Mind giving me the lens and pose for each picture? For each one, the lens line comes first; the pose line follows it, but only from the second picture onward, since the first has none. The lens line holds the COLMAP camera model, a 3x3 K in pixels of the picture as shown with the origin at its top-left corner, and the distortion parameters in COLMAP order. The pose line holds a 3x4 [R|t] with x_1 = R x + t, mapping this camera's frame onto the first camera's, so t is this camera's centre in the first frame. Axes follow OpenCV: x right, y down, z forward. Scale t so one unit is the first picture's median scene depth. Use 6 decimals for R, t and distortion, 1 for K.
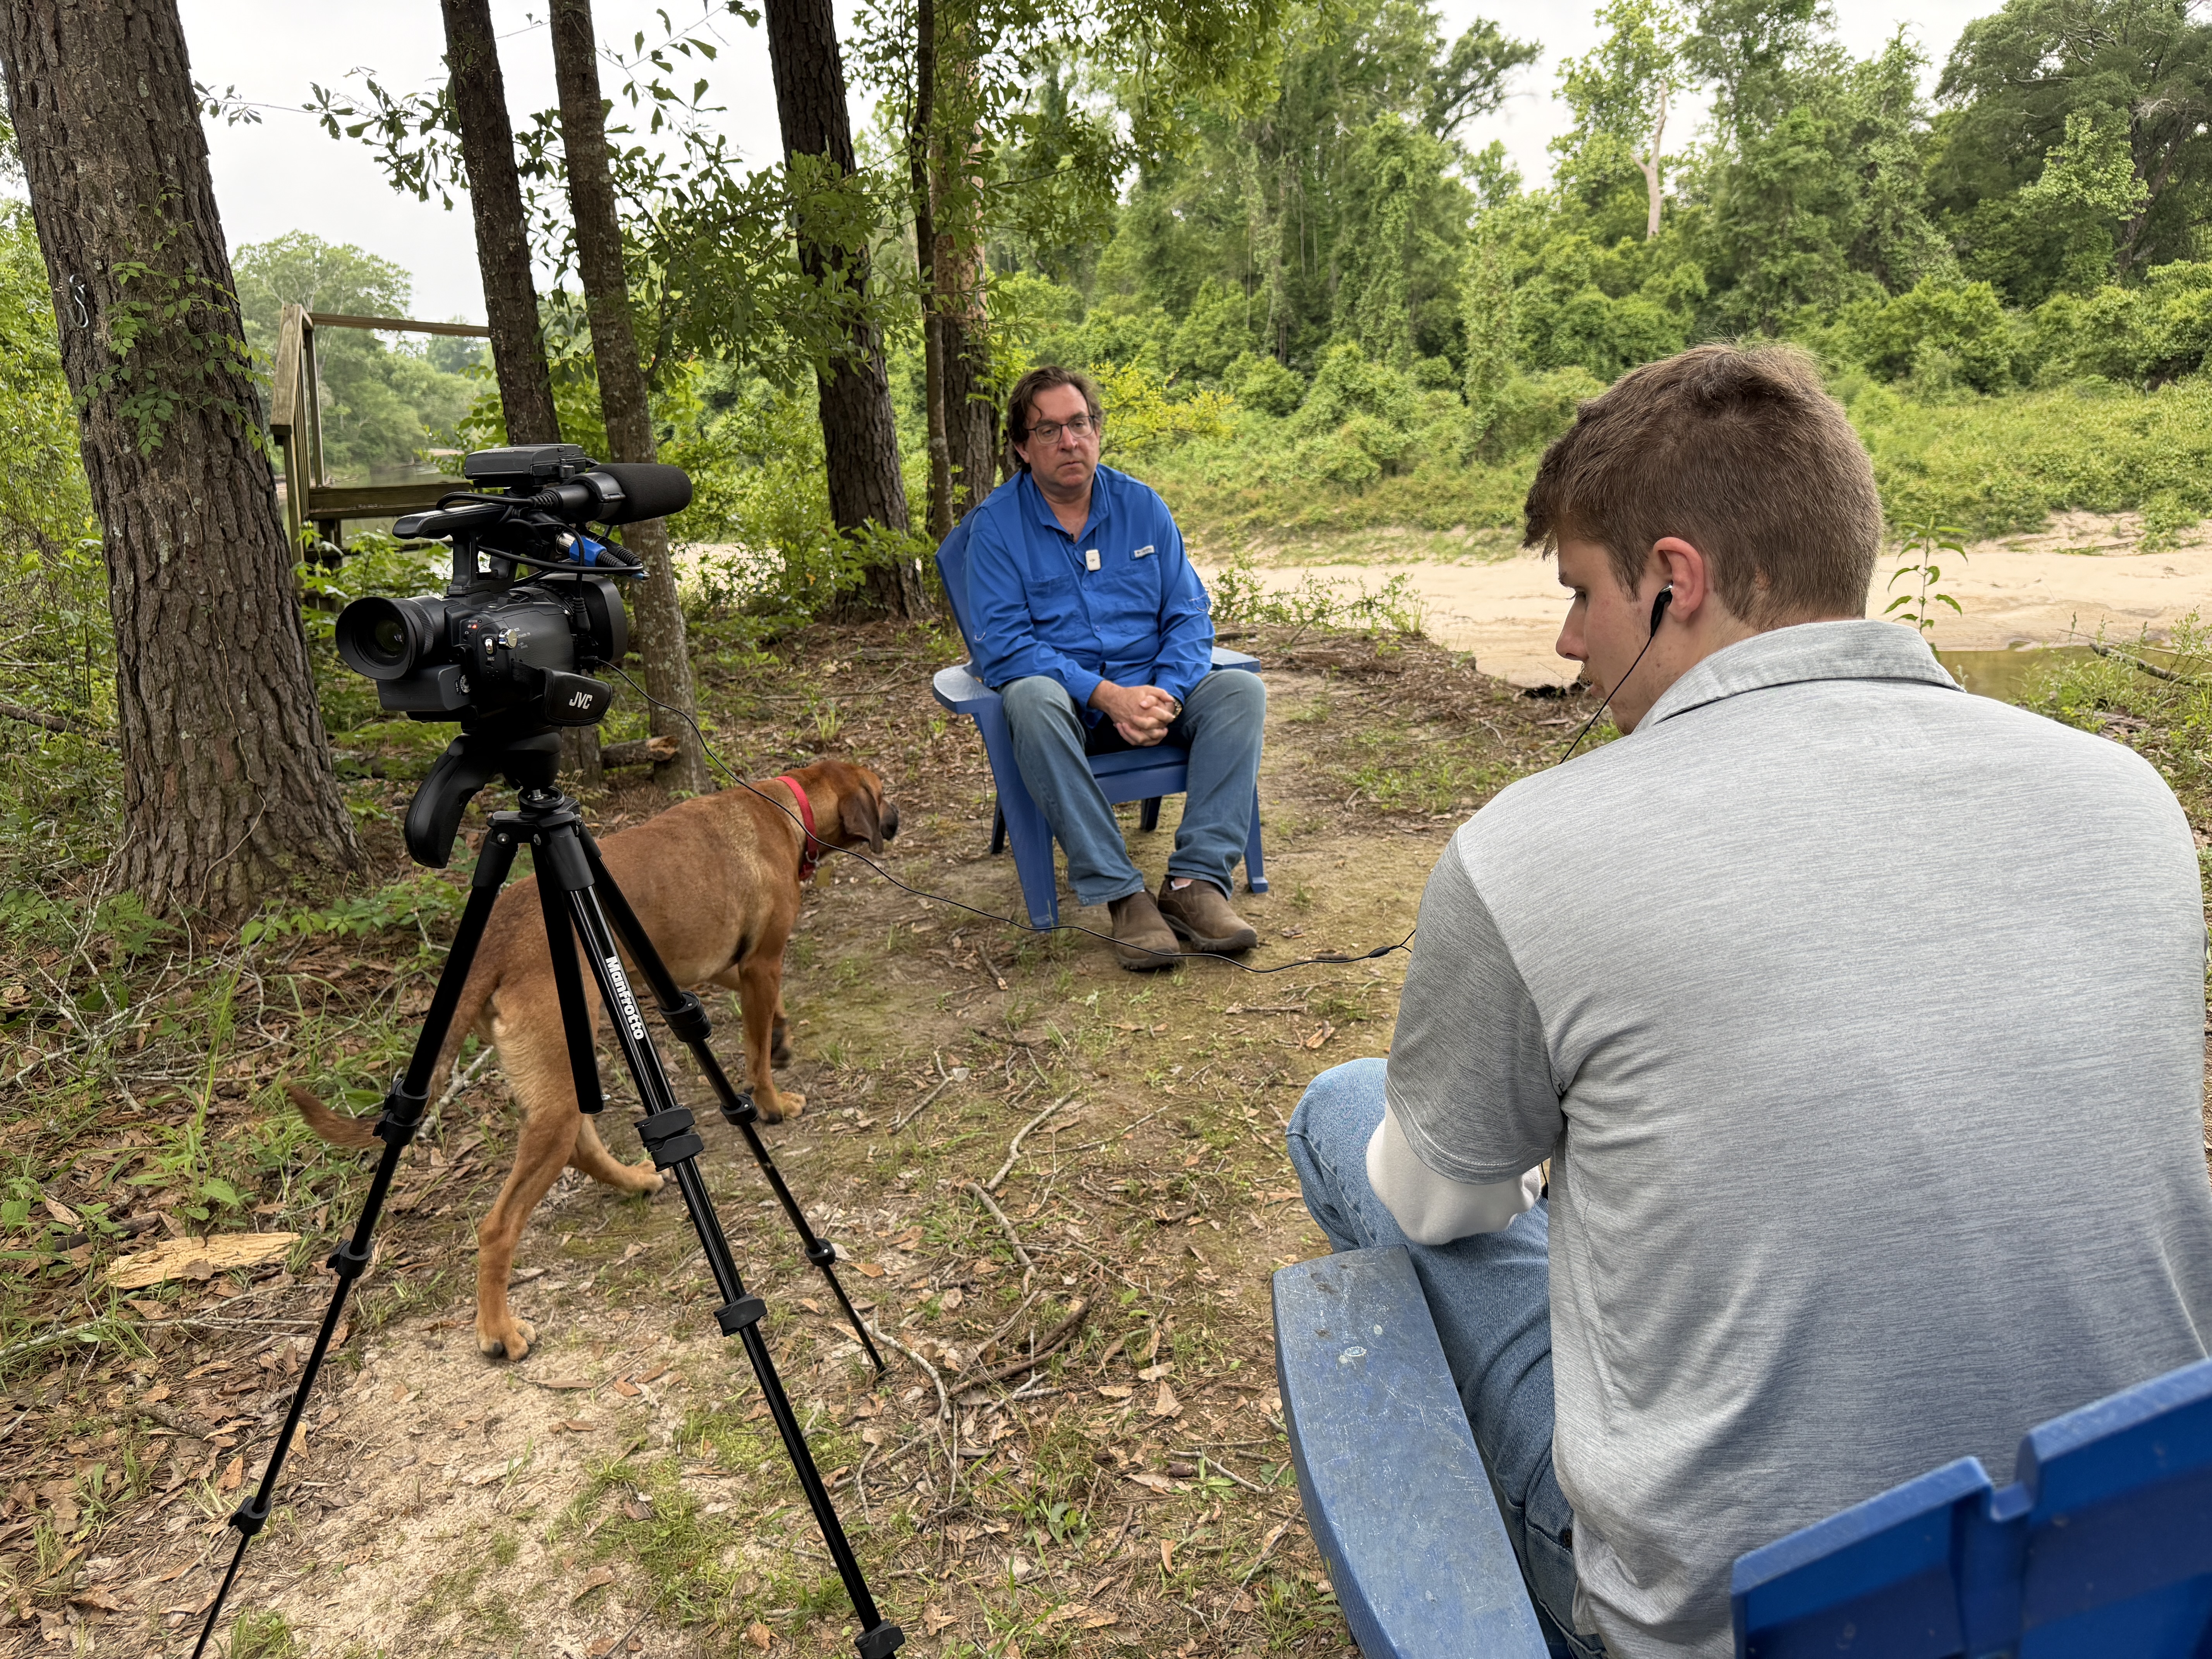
lens RADIAL K [[1529.5, 0, 1106.0], [0, 1529.5, 829.5], [0, 0, 1]] dist [0.002298, -0.009207]
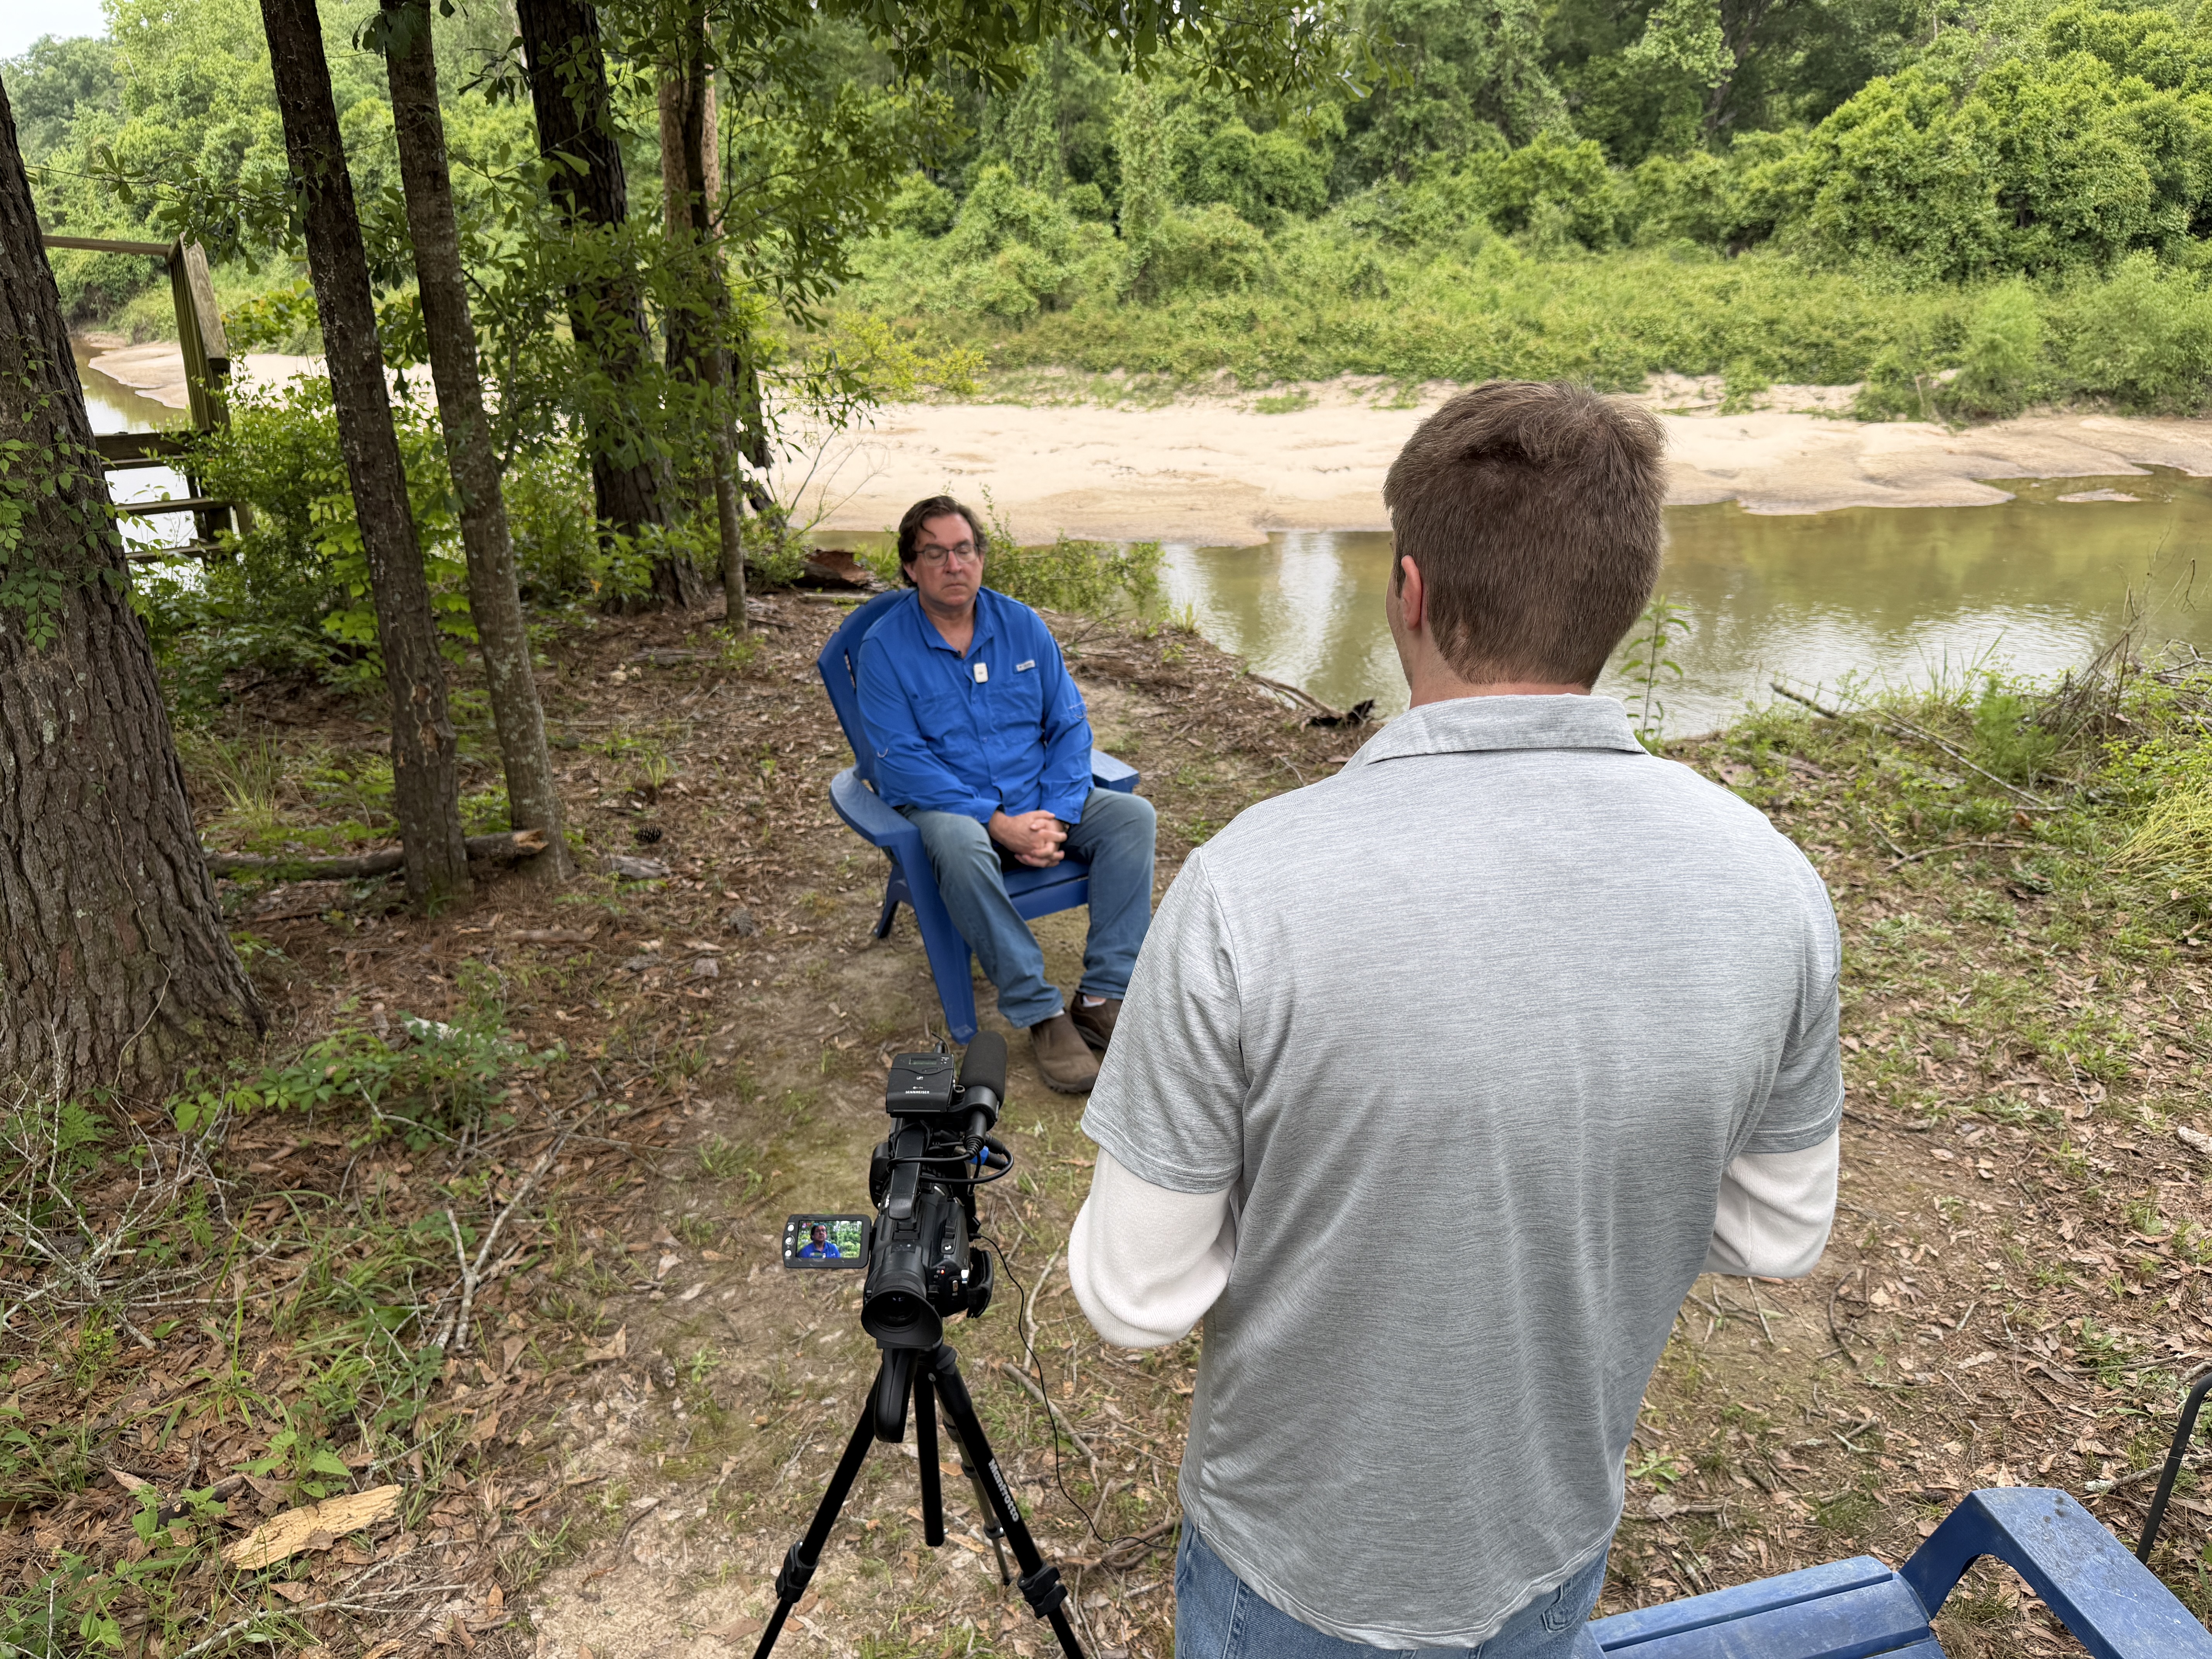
lens RADIAL K [[1529.5, 0, 1106.0], [0, 1529.5, 829.5], [0, 0, 1]] dist [0.002298, -0.009207]
pose [[0.975033, -0.037451, 0.218878, -0.140545], [0.013551, 0.993874, 0.109687, -0.164909], [-0.221645, -0.103983, 0.969568, -0.057528]]
